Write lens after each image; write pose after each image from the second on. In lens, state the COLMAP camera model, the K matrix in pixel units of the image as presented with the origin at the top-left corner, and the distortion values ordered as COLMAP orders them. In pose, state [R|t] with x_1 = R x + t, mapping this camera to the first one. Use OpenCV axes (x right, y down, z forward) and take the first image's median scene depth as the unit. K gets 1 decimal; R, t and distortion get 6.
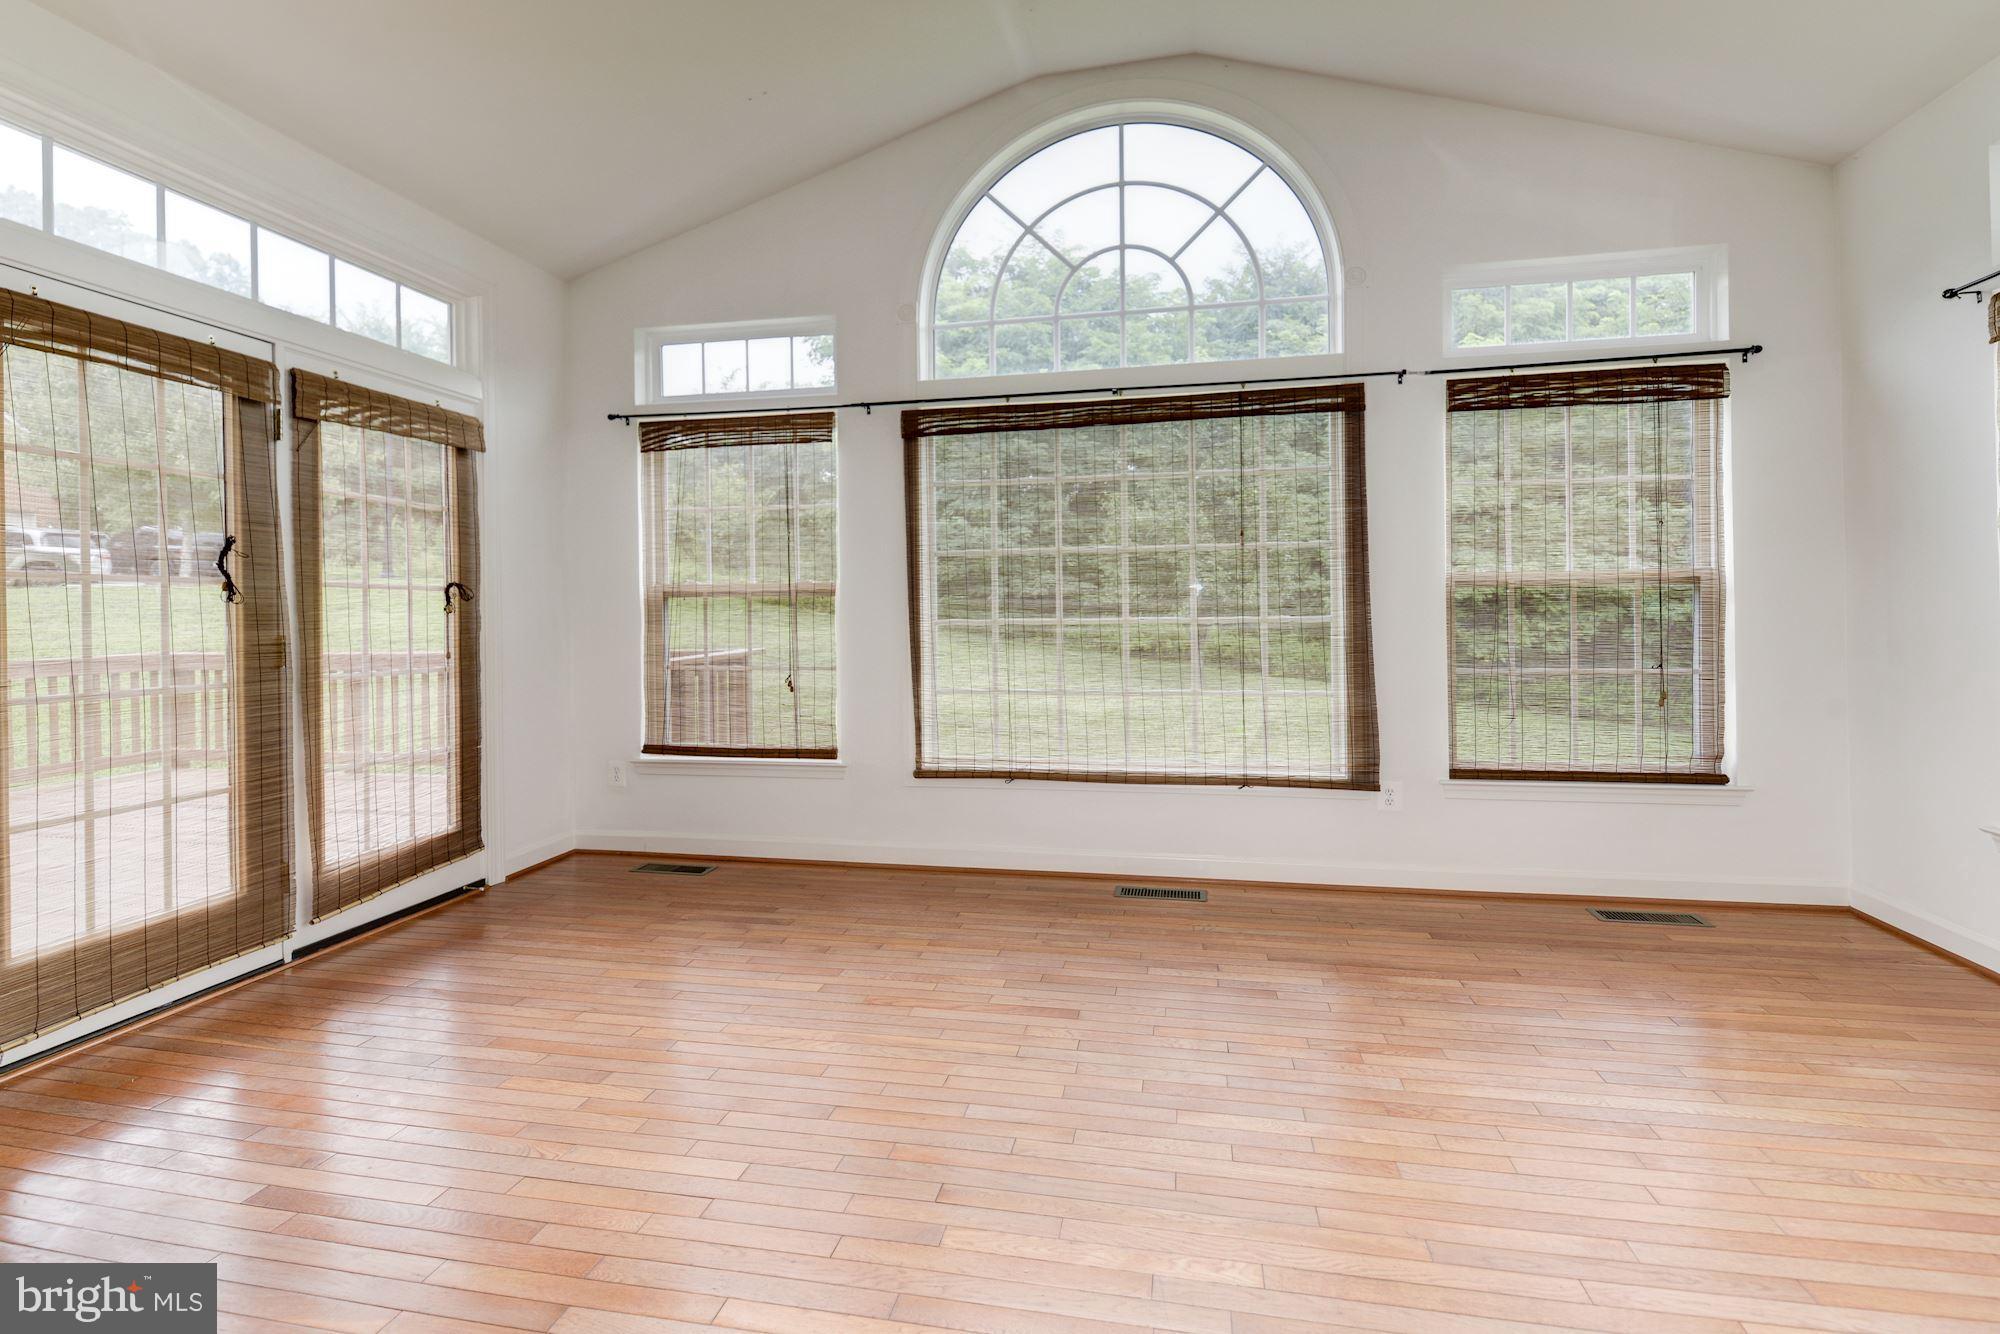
lens RADIAL K [[888.0, 0, 995.4], [0, 888.0, 623.6], [0, 0, 1]] dist [0.000224, -0.000449]
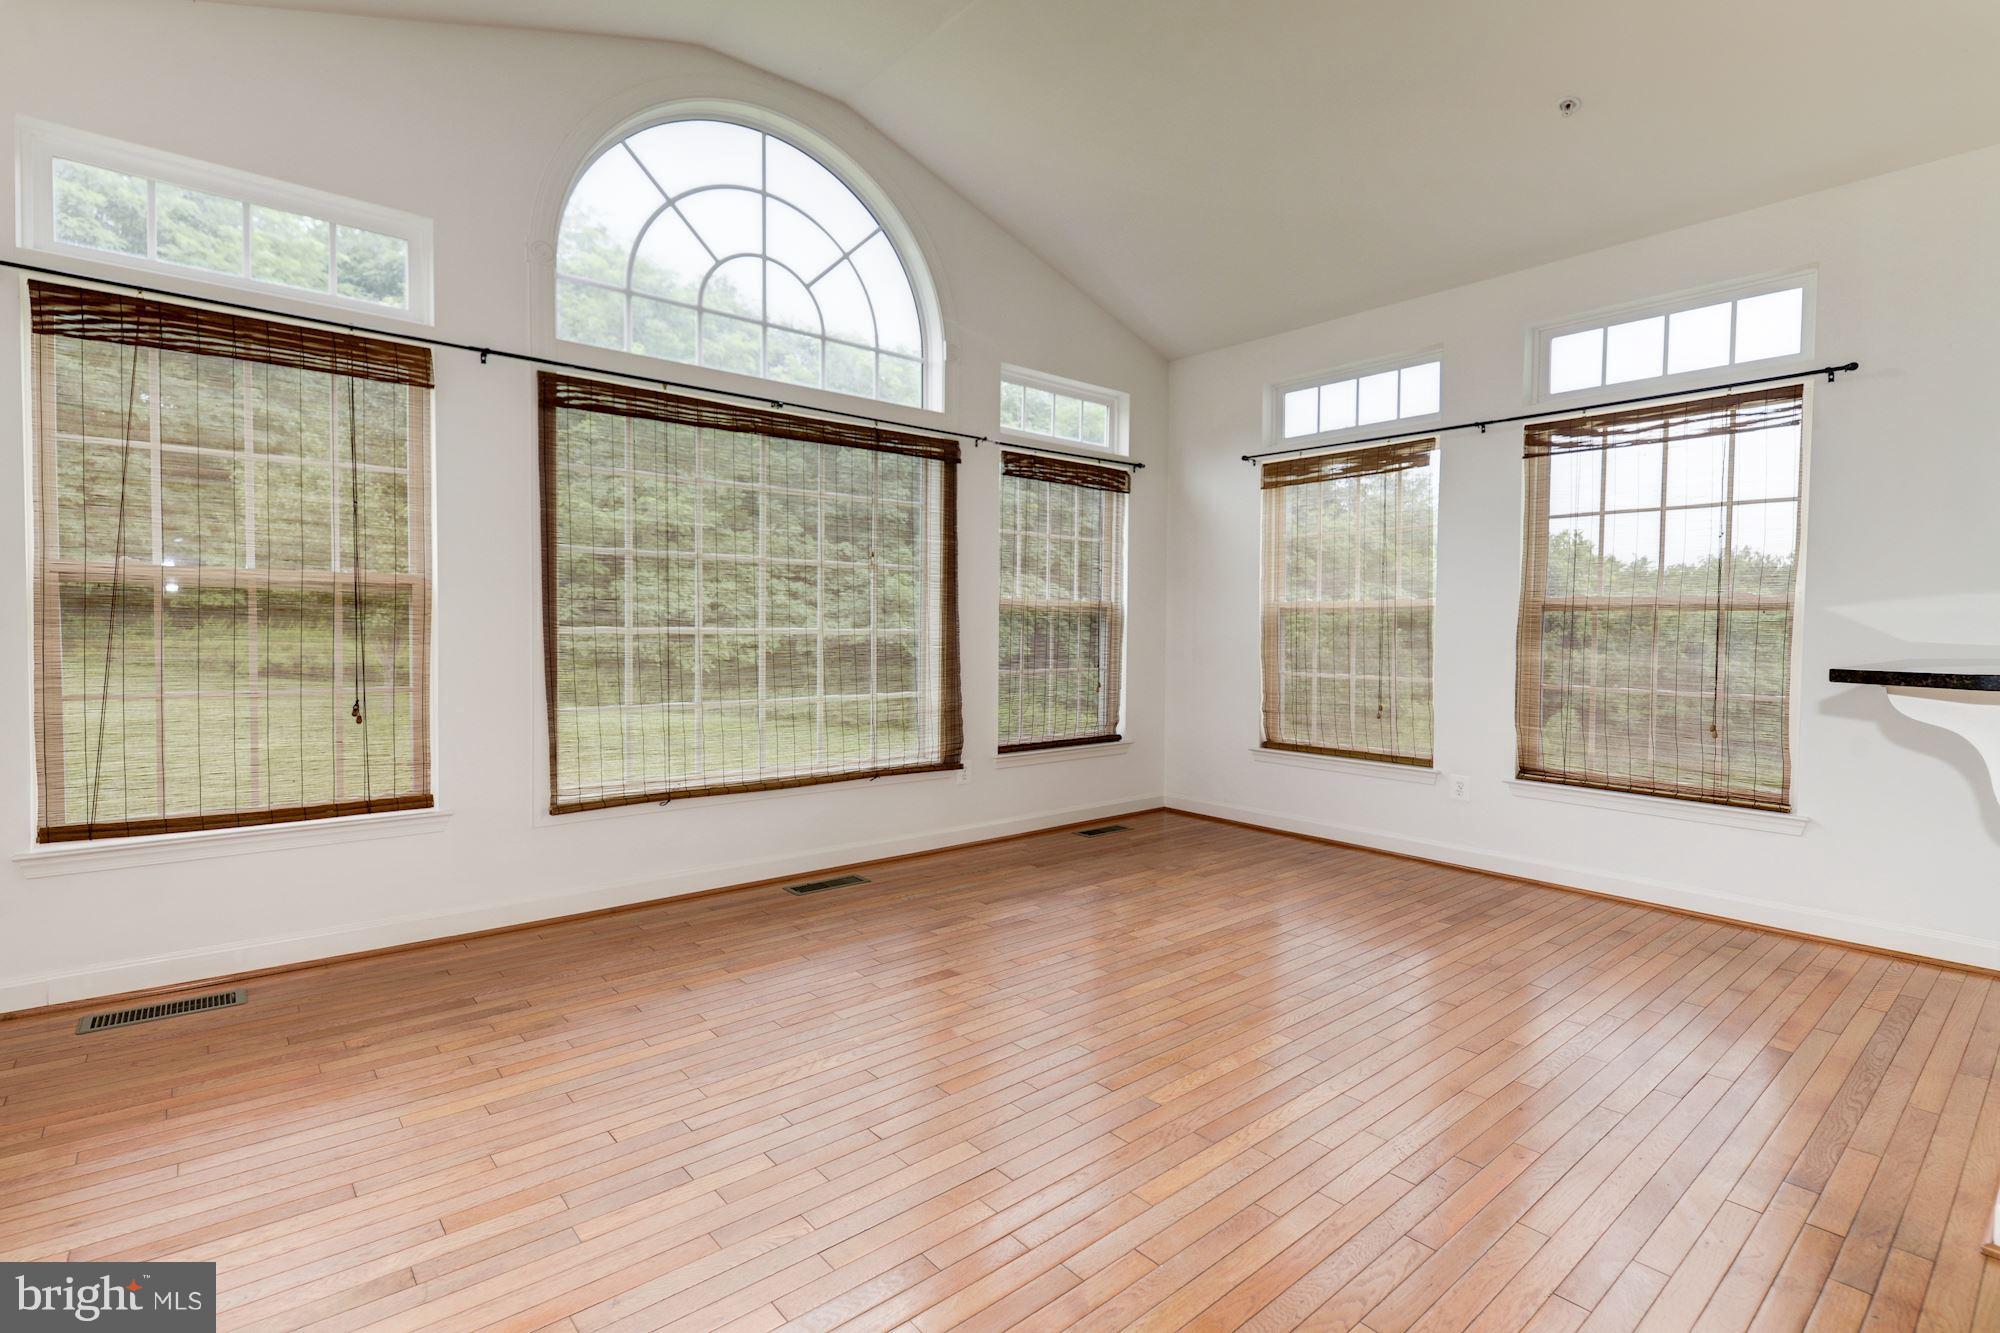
lens RADIAL K [[908.9, 0, 1000.0], [0, 908.9, 666.5], [0, 0, 1]] dist [-0.000265, -0.000353]
pose [[0.637758, -0.017262, 0.770044, -0.524856], [-0.009247, 0.999505, 0.030065, 0.003859], [-0.770182, -0.026295, 0.637282, 0.141415]]
